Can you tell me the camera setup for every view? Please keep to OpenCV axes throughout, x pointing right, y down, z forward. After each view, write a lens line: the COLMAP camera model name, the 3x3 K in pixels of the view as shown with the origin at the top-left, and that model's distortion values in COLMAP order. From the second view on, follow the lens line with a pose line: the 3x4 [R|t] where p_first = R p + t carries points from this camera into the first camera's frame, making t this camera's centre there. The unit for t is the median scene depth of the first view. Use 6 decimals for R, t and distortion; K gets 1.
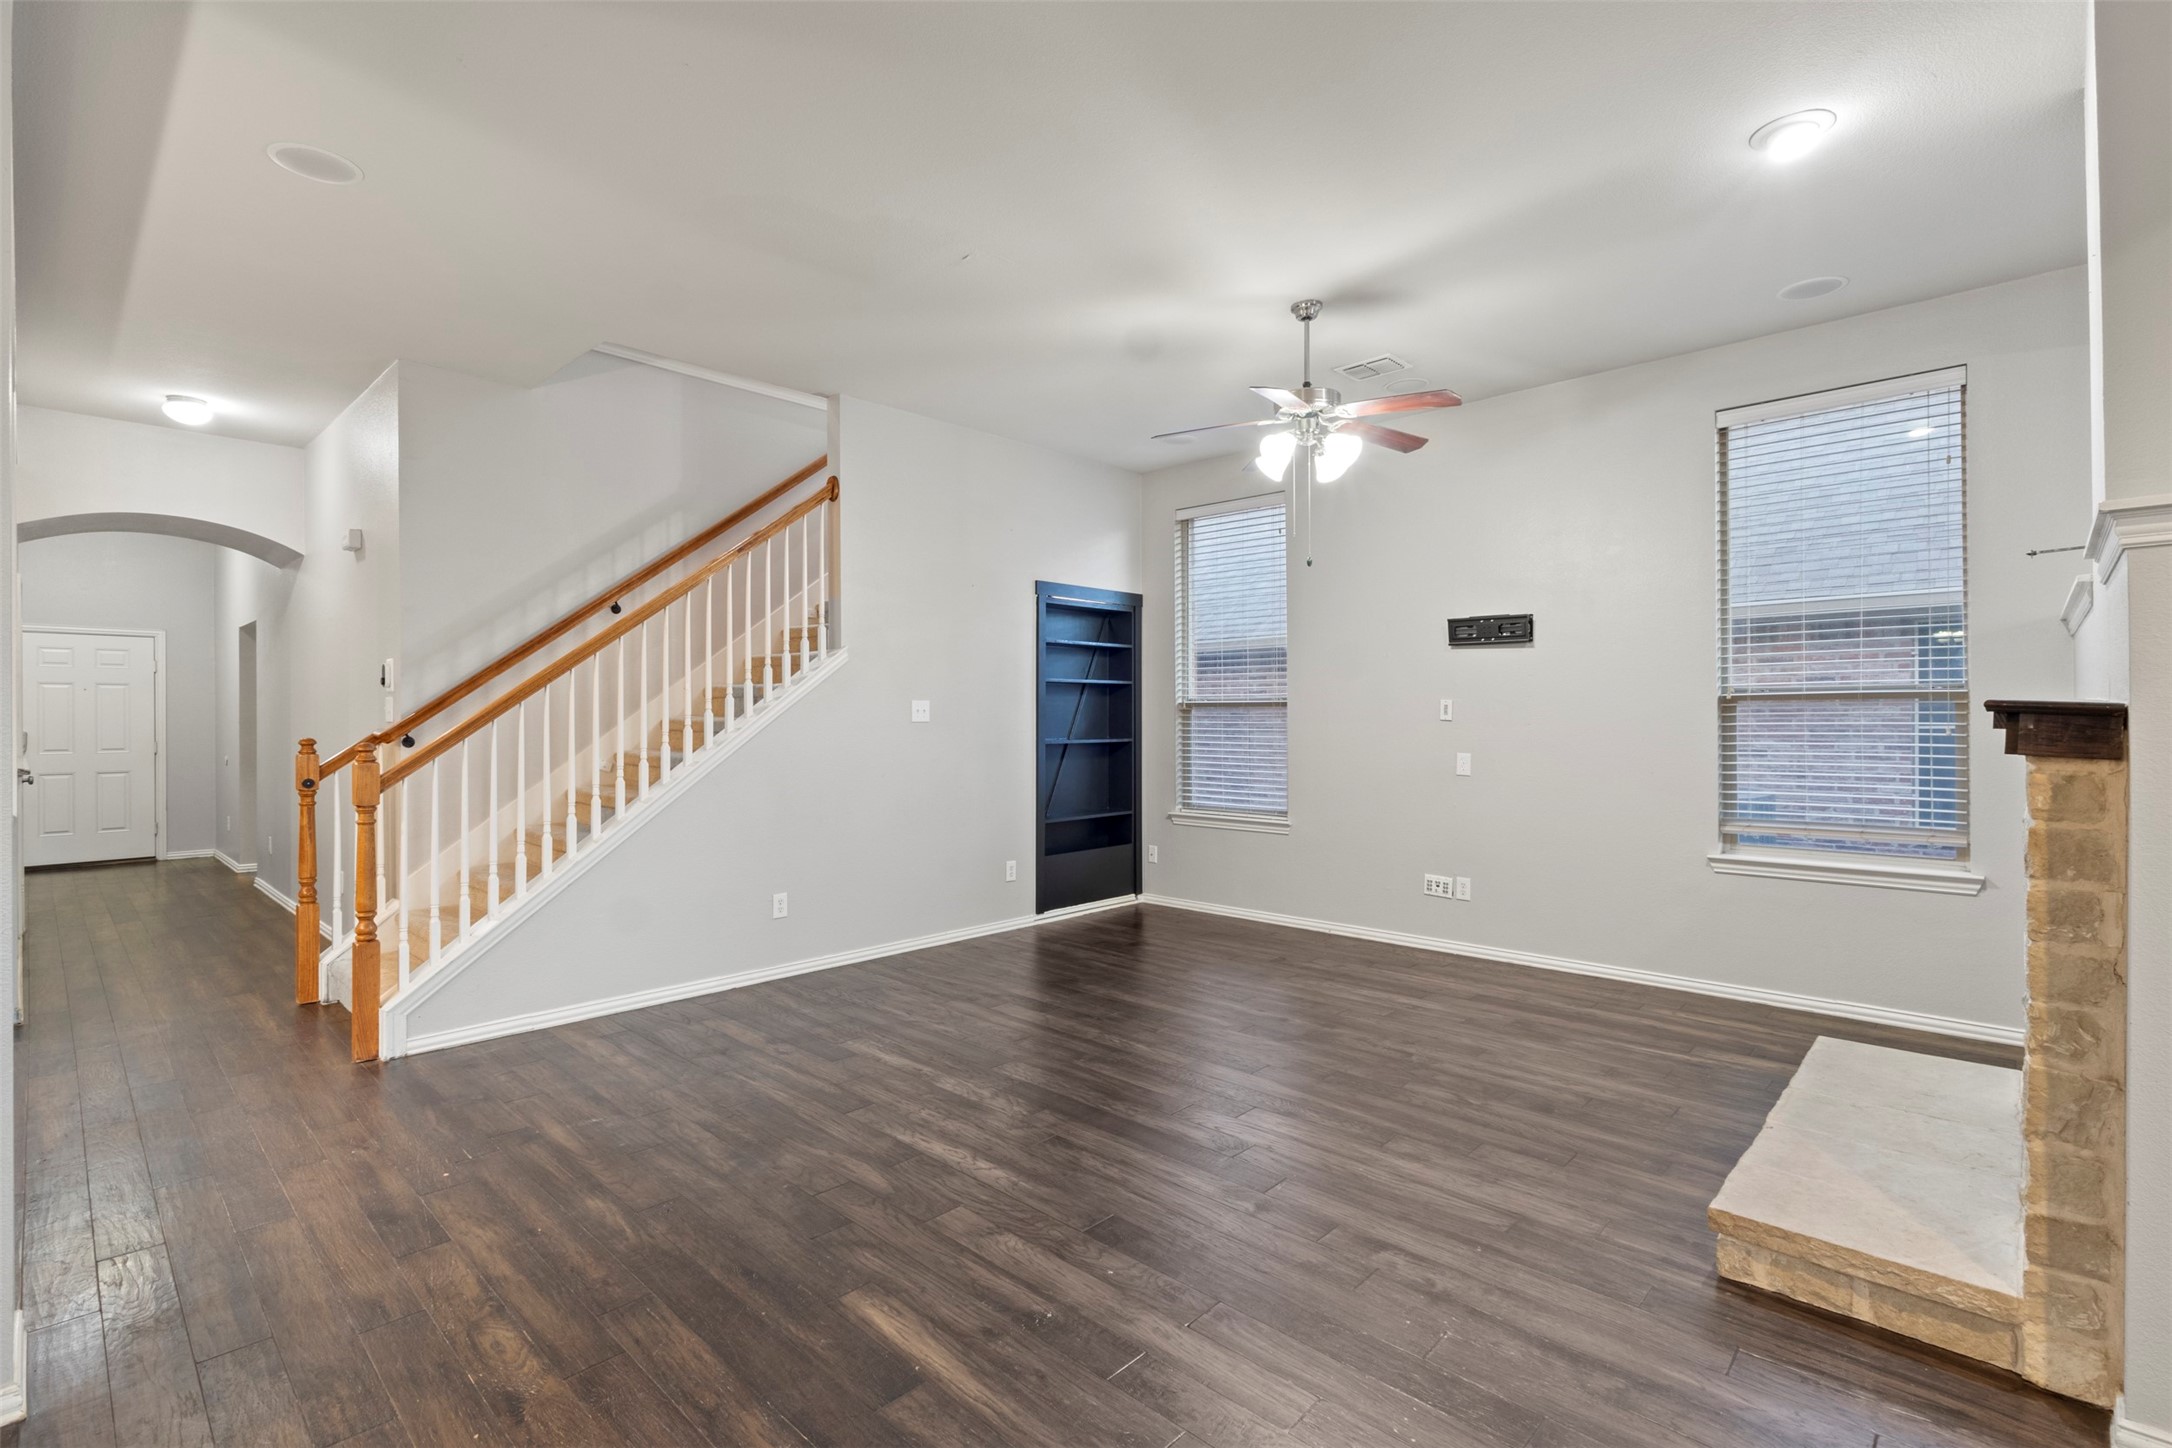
lens RADIAL K [[997.7, 0, 1071.8], [0, 997.7, 715.9], [0, 0, 1]] dist [-0.000164, 0.000156]
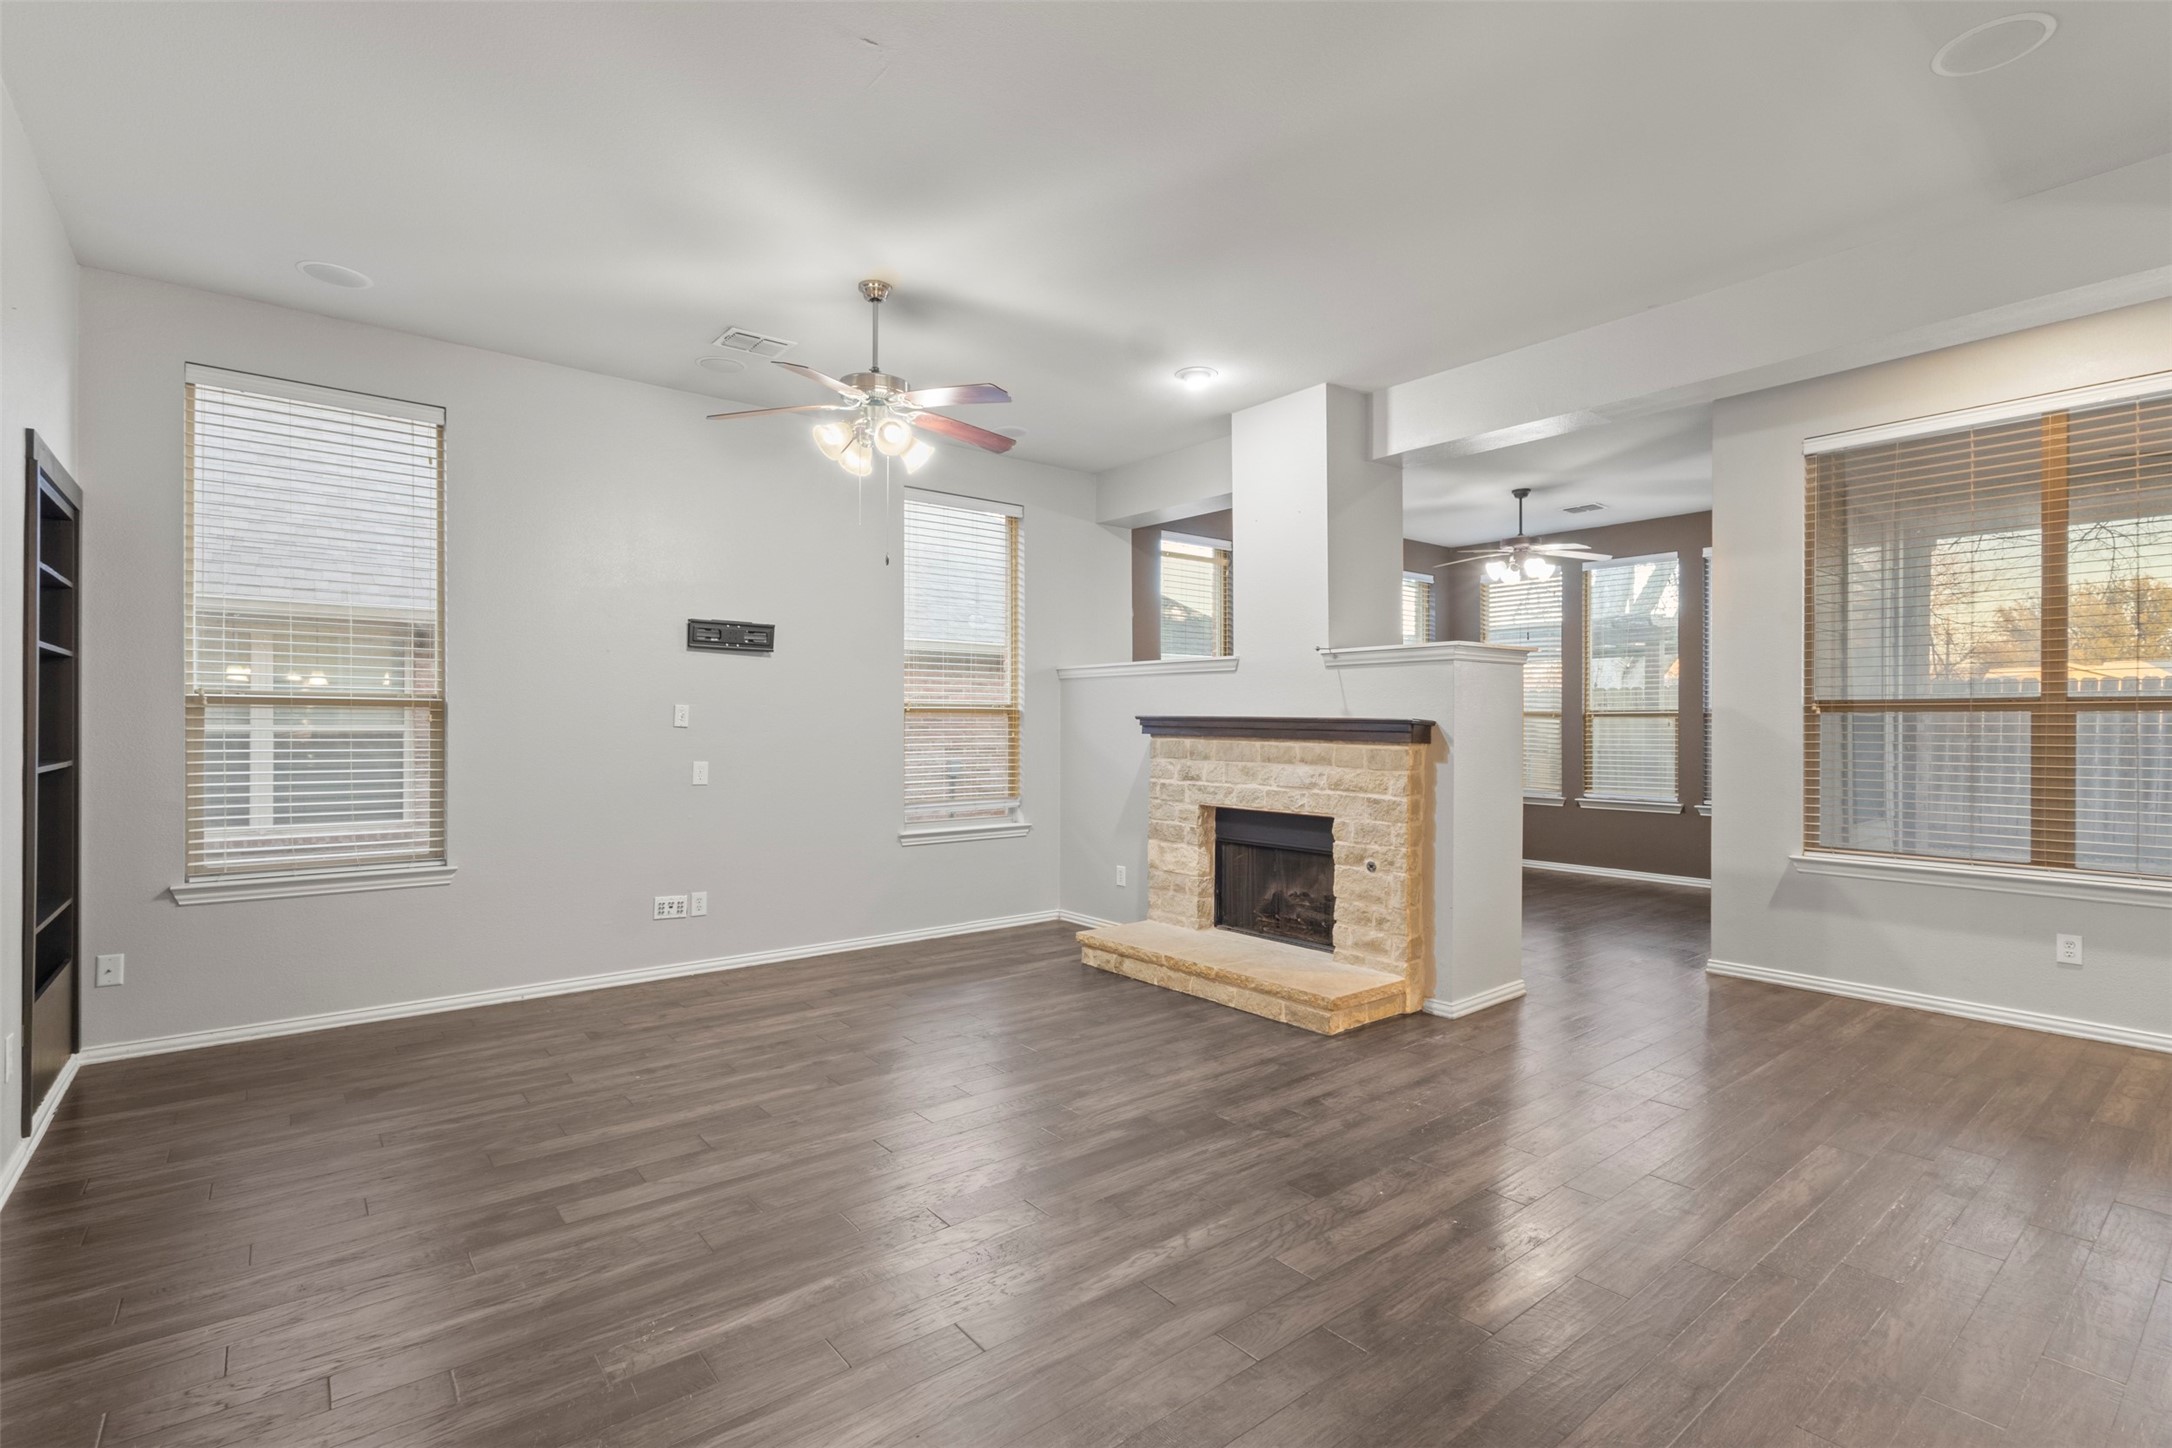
lens RADIAL K [[997.7, 0, 1090.8], [0, 997.7, 727.2], [0, 0, 1]] dist [-0.000164, 0.000156]
pose [[0.124936, -0.001785, 0.992163, -0.793318], [-0.006281, 0.999977, 0.002590, -0.000307], [-0.992145, -0.006556, 0.124921, 0.800635]]
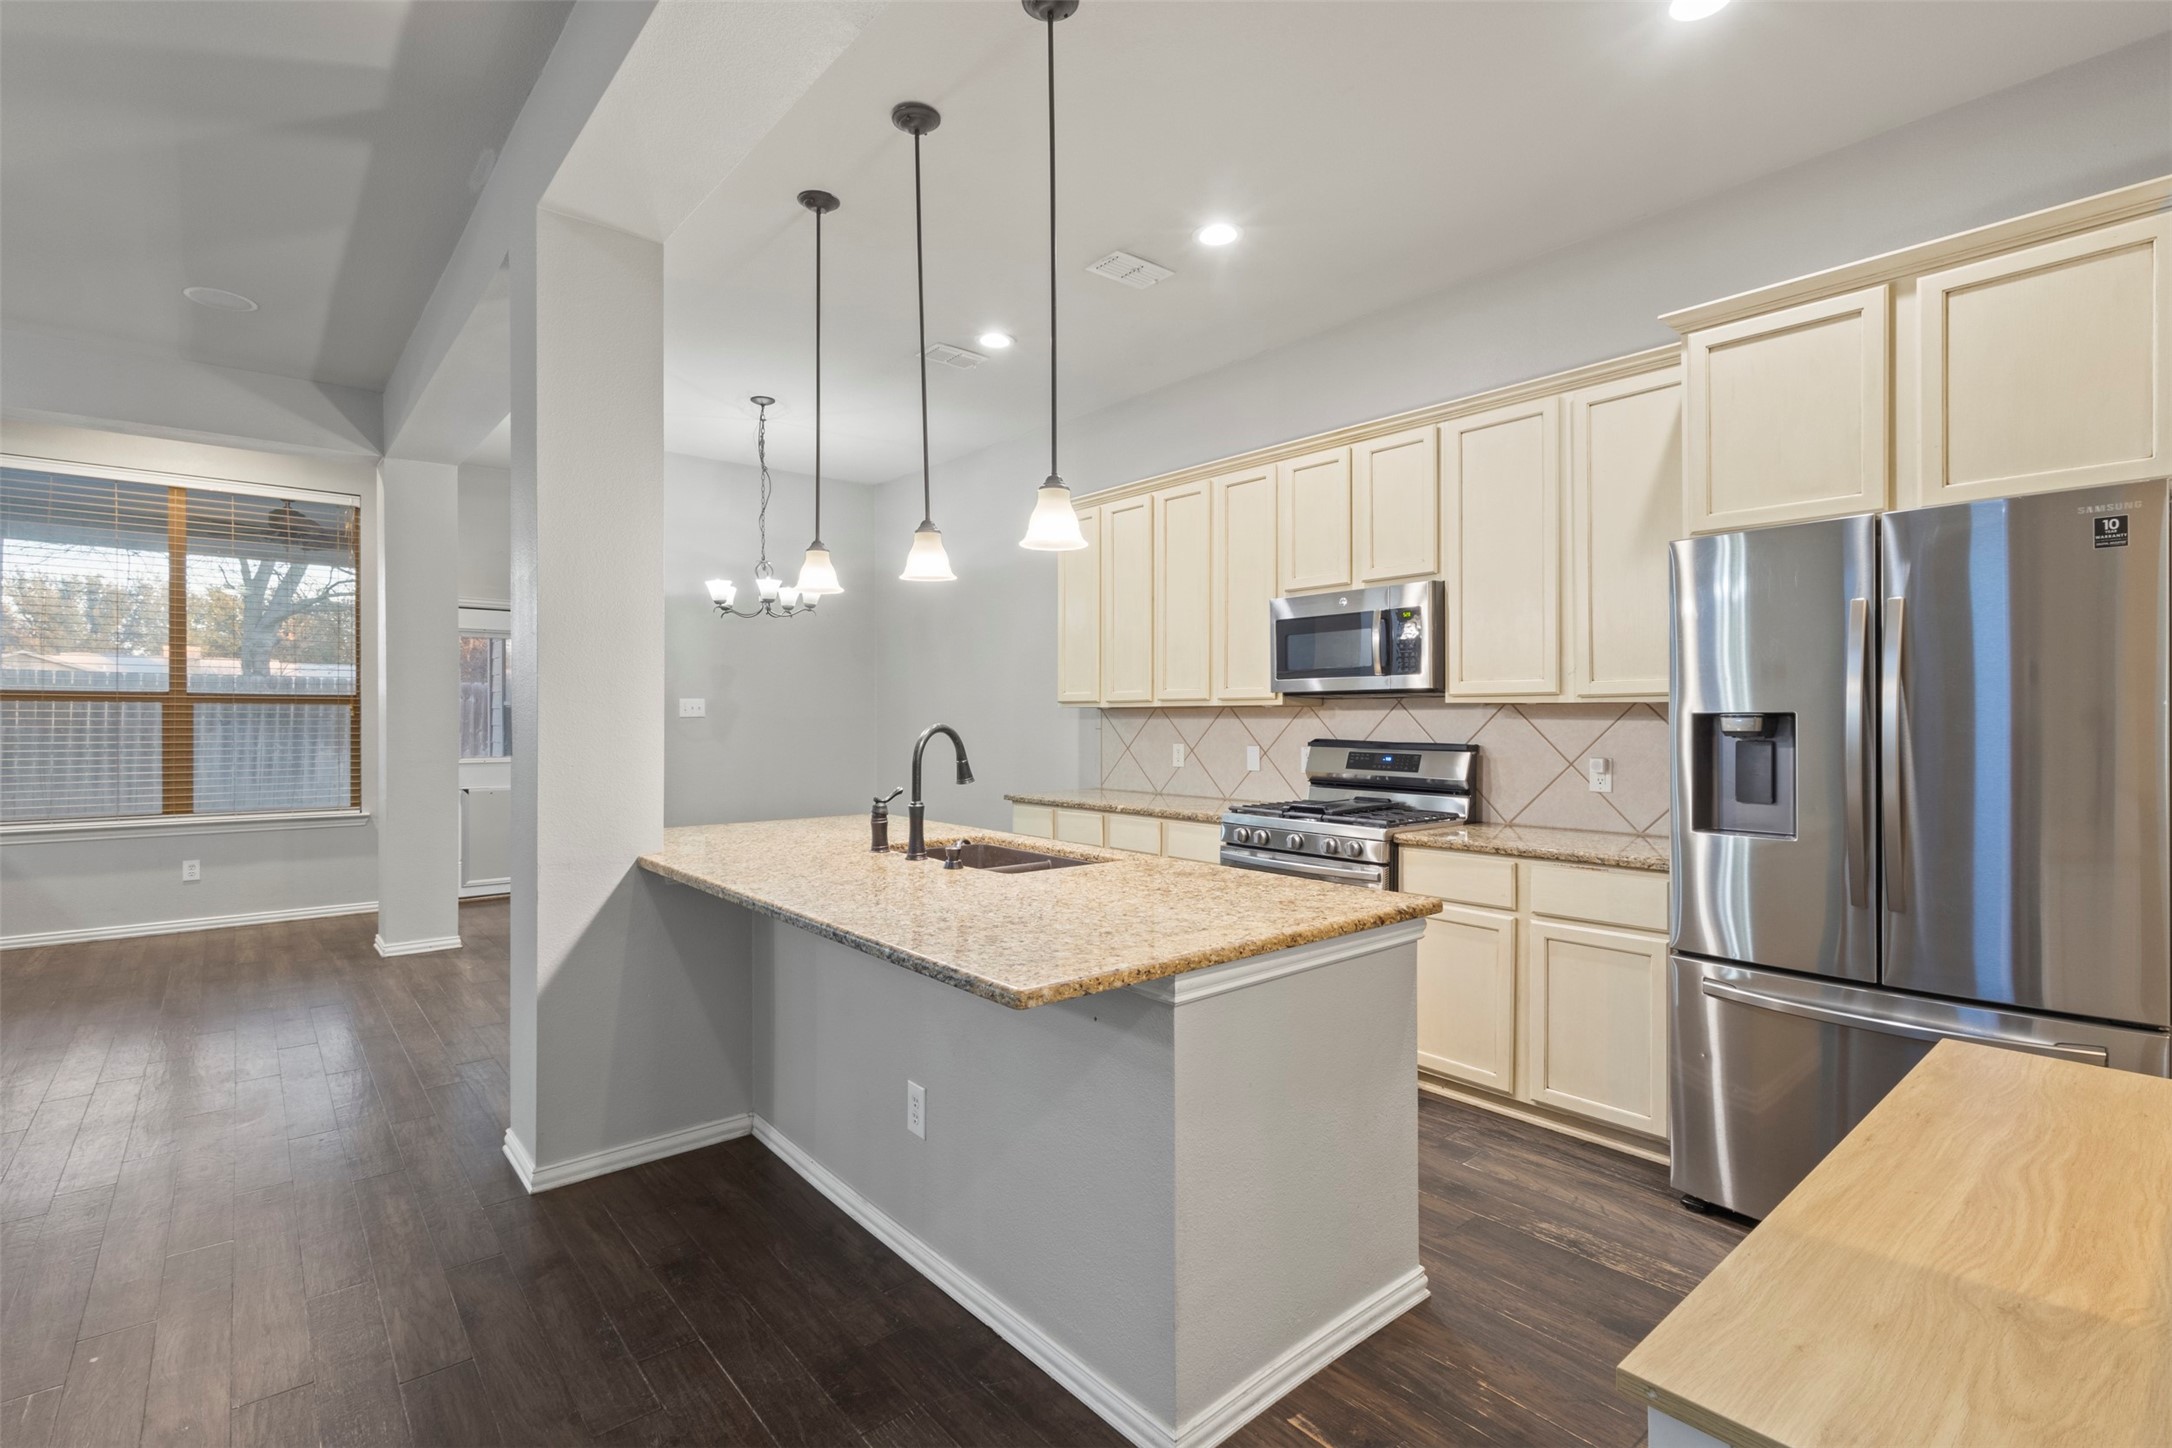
lens RADIAL K [[997.7, 0, 1091.5], [0, 997.7, 717.4], [0, 0, 1]] dist [-0.000164, 0.000156]
pose [[-0.995464, 0.001315, 0.095128, -1.105368], [0.001030, 0.999995, -0.003053, 0.007287], [-0.095131, -0.002942, -0.995460, 1.268213]]
